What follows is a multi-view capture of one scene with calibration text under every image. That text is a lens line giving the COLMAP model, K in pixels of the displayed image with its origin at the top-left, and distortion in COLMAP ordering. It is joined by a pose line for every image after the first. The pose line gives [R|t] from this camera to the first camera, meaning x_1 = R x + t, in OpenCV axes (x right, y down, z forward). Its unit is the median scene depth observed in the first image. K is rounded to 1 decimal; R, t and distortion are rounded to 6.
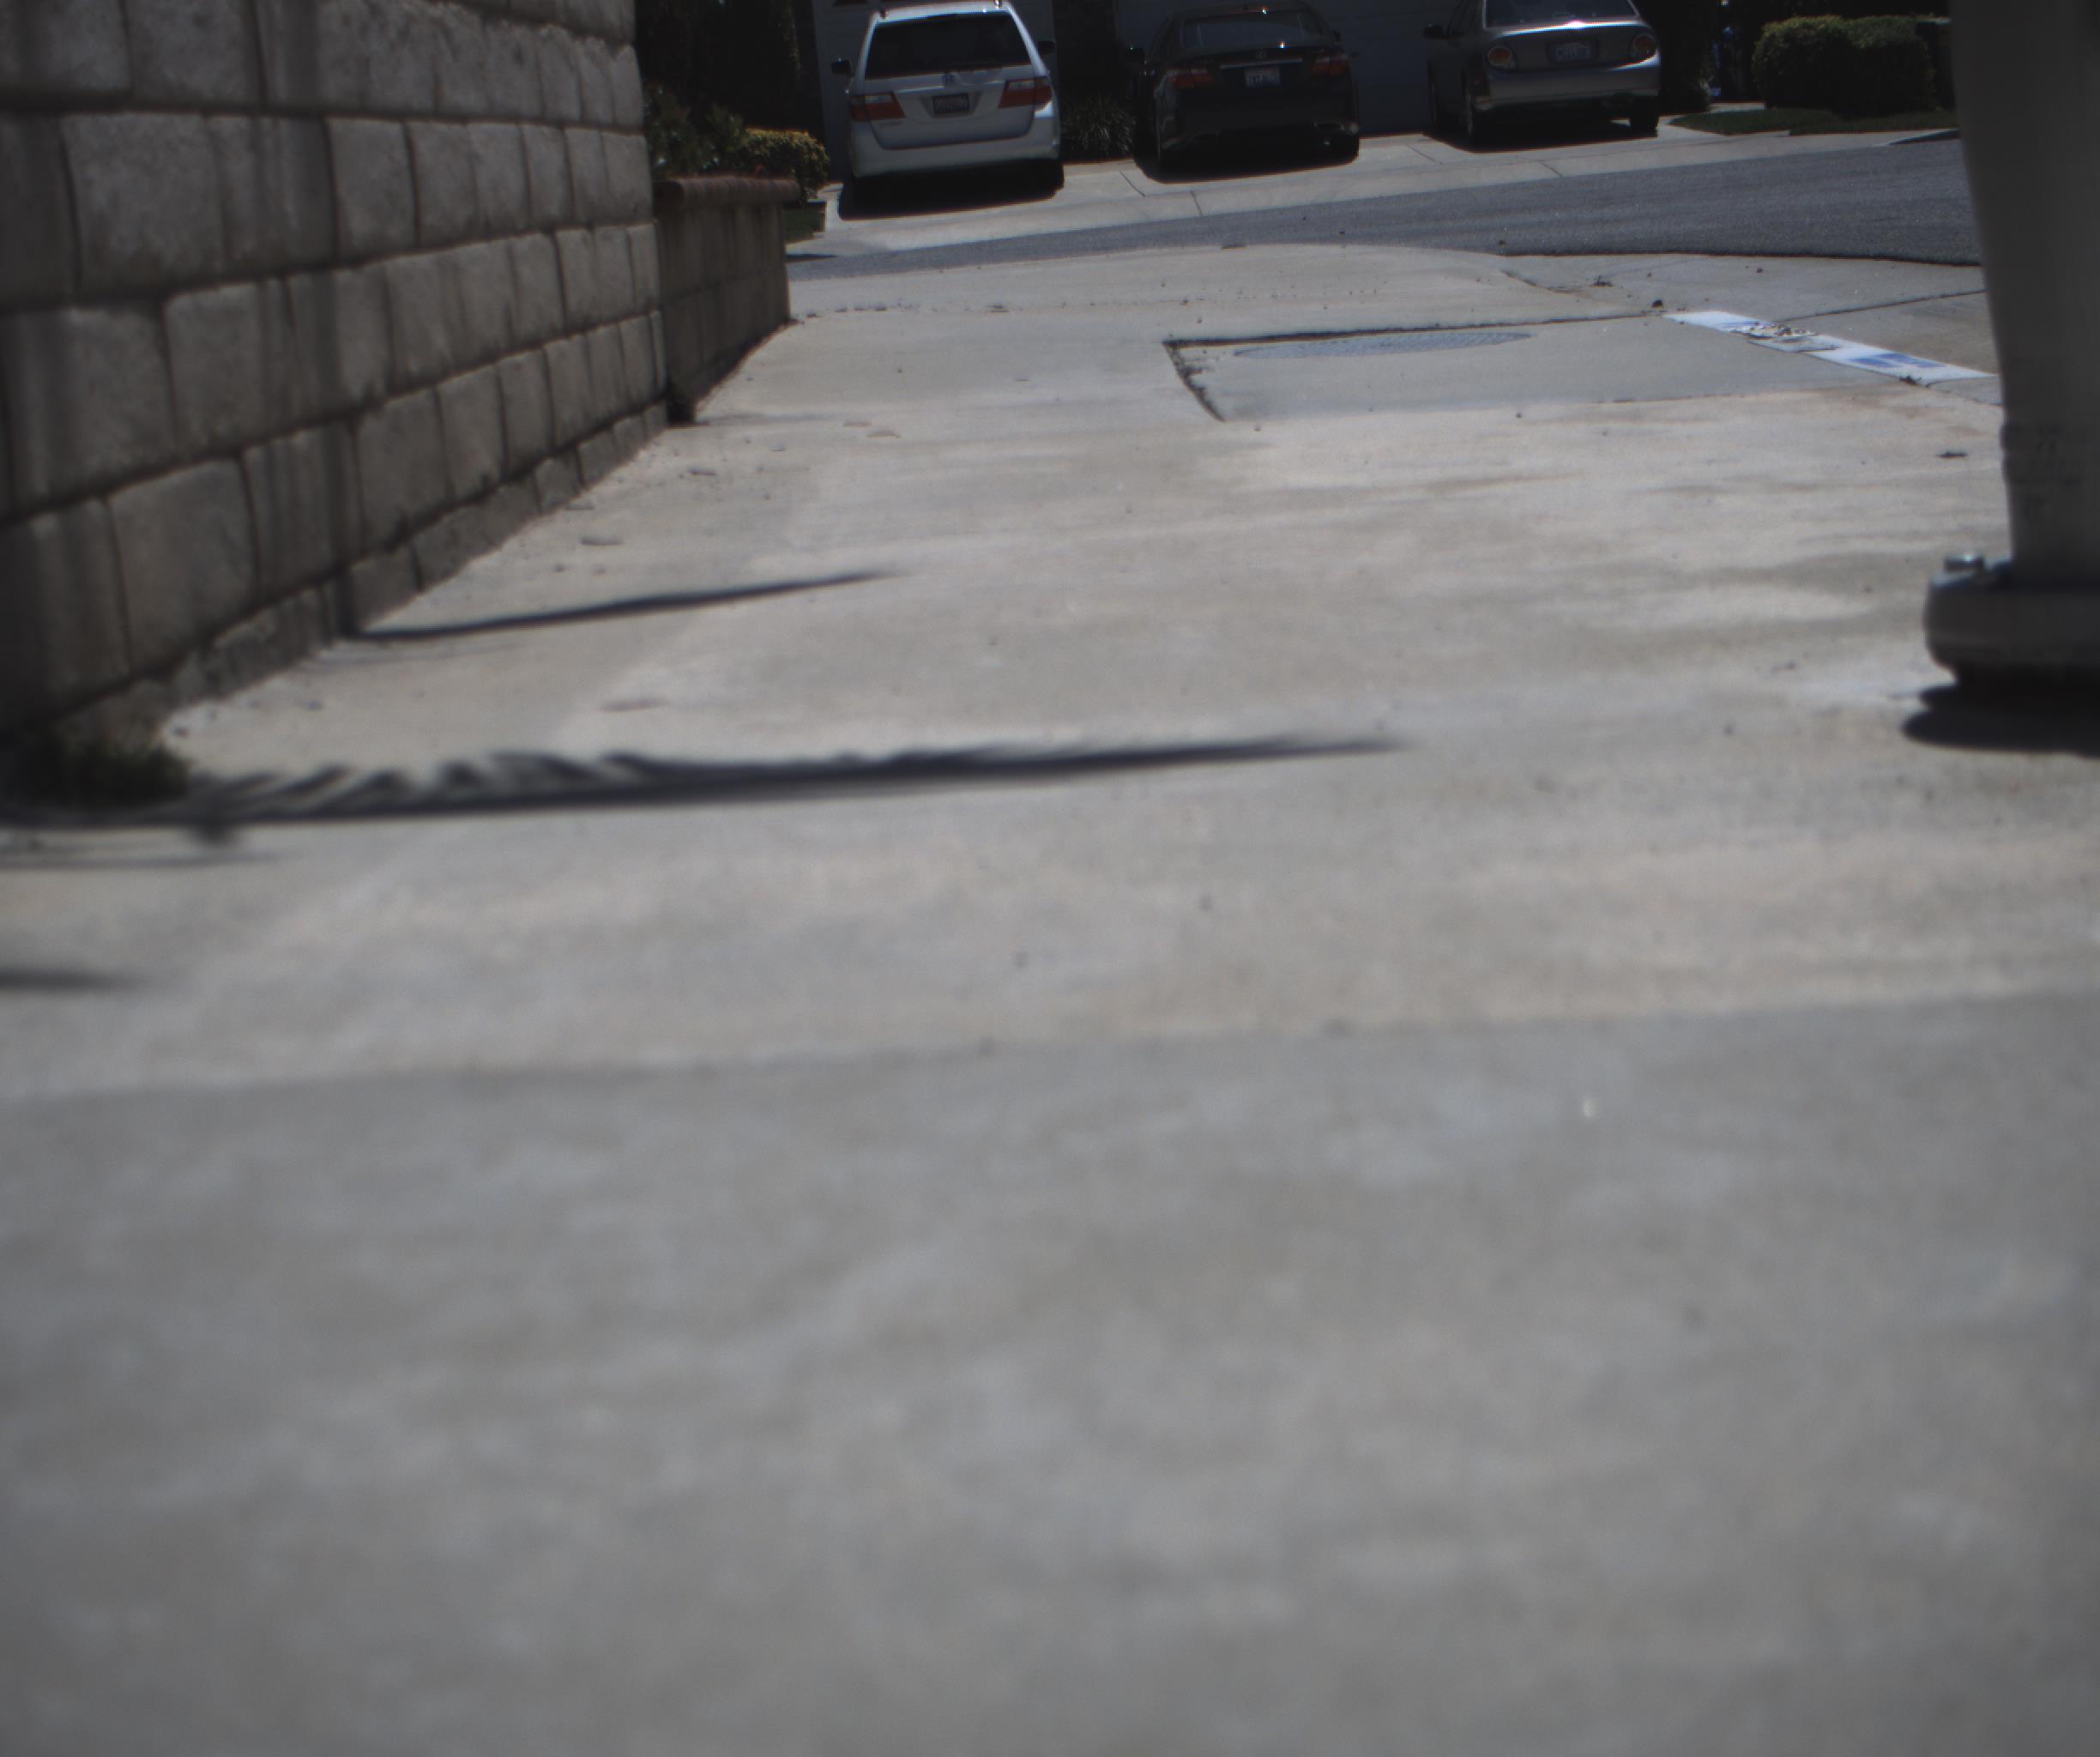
lens RADIAL K [[3873.8, 0, 1050.0], [0, 3873.8, 878.5], [0, 0, 1]] dist [-0.175708, 0.771203]
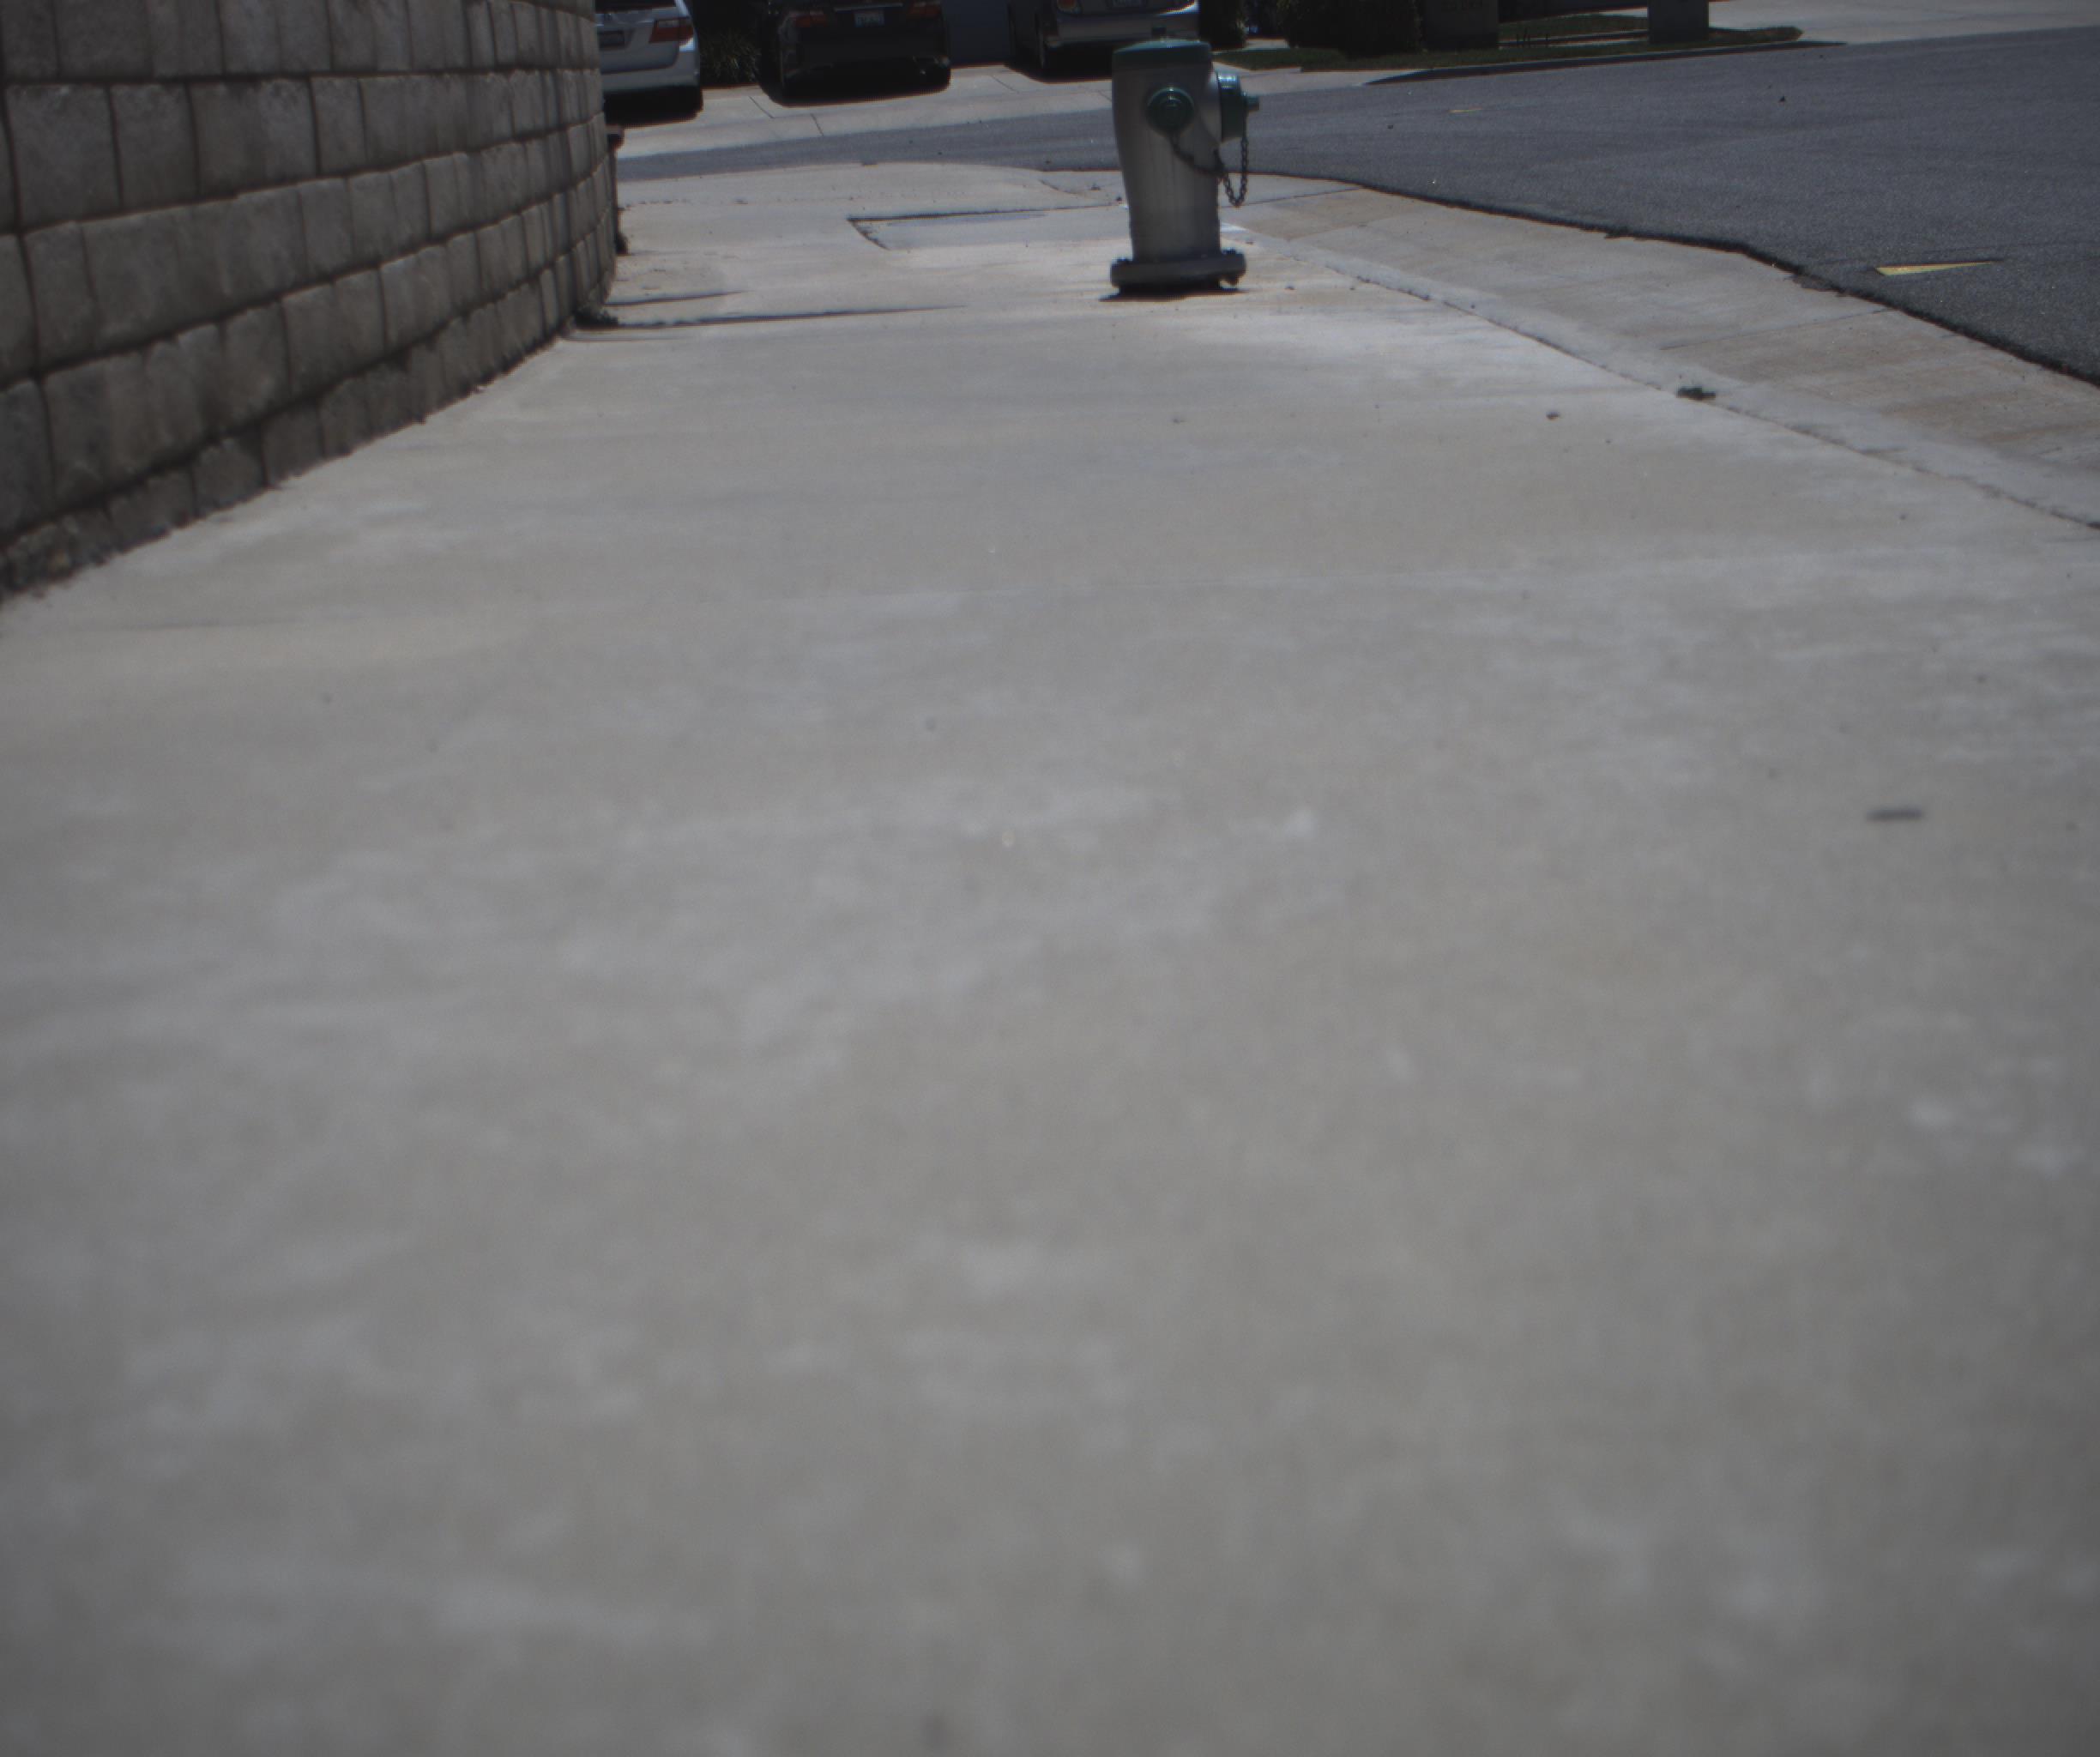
lens RADIAL K [[3873.8, 0, 1050.0], [0, 3873.8, 878.5], [0, 0, 1]] dist [-0.175708, 0.771203]
pose [[0.994487, -0.011597, 0.104220, -0.017333], [0.009216, 0.999686, 0.023291, 0.033147], [-0.104457, -0.022202, 0.994282, -0.209341]]
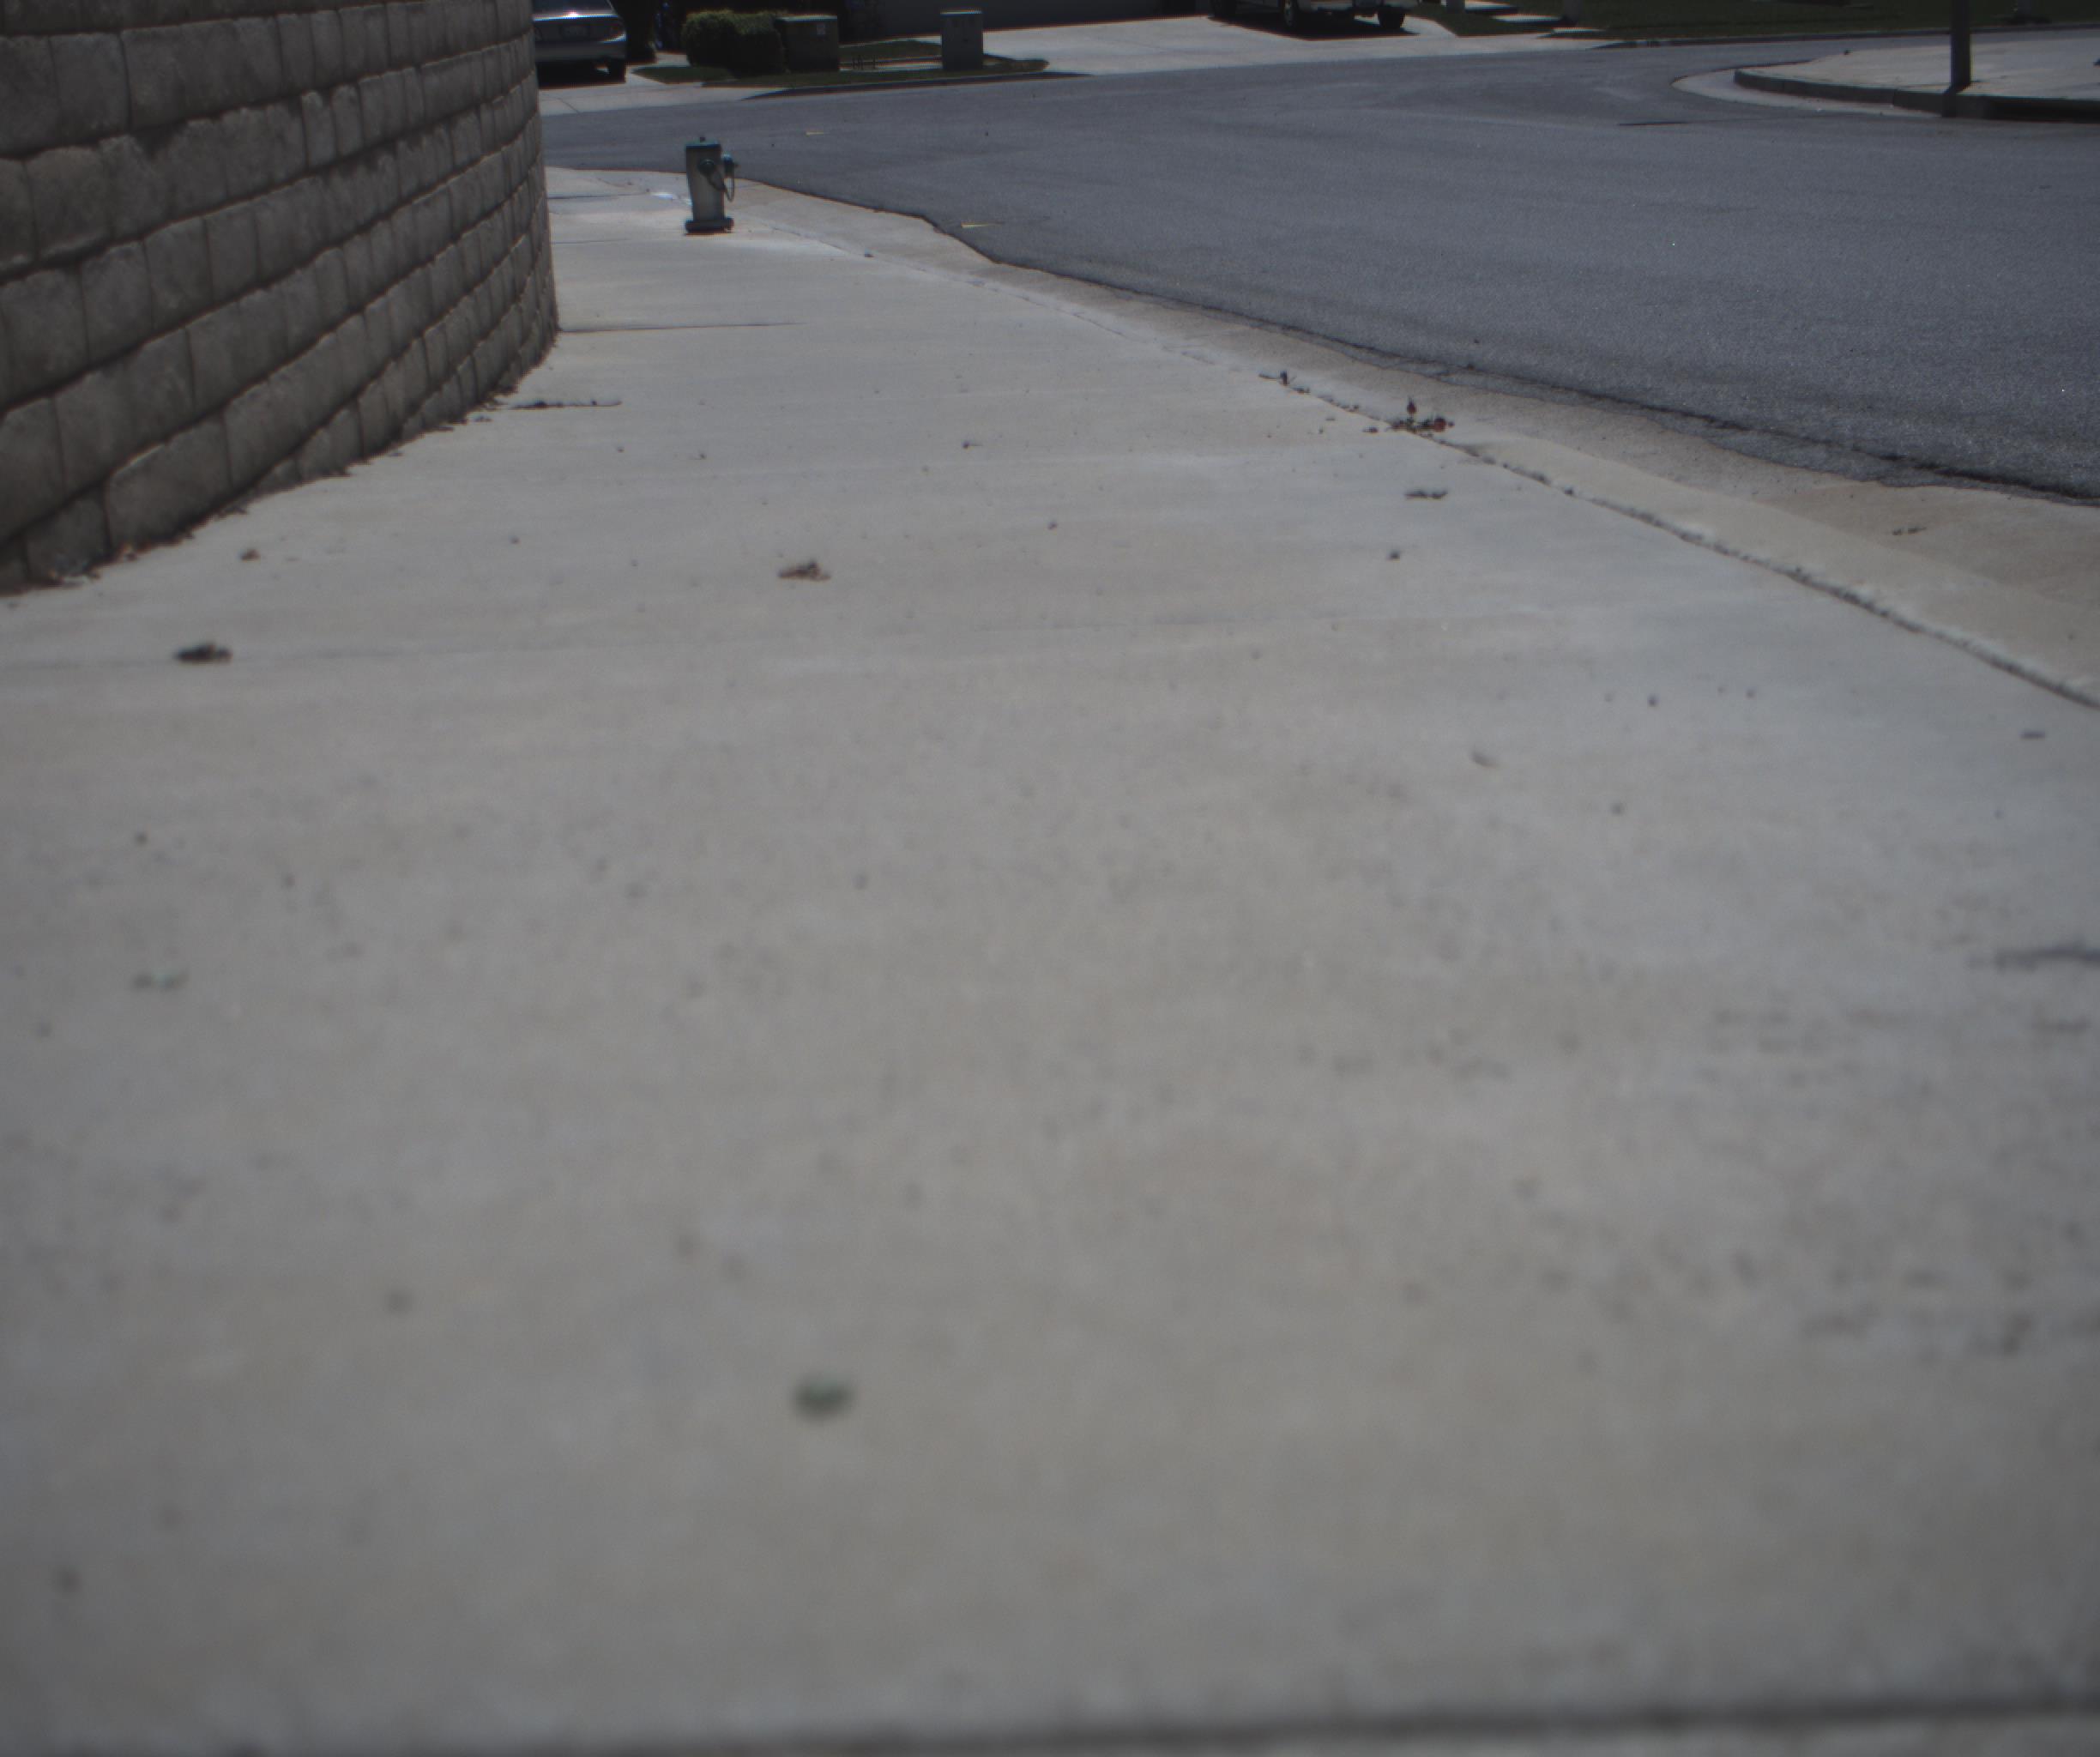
lens RADIAL K [[3873.8, 0, 1050.0], [0, 3873.8, 878.5], [0, 0, 1]] dist [-0.175708, 0.771203]
pose [[0.963837, -0.029020, 0.264908, -0.124432], [0.019968, 0.999123, 0.036799, 0.101899], [-0.265744, -0.030179, 0.963571, -0.714169]]
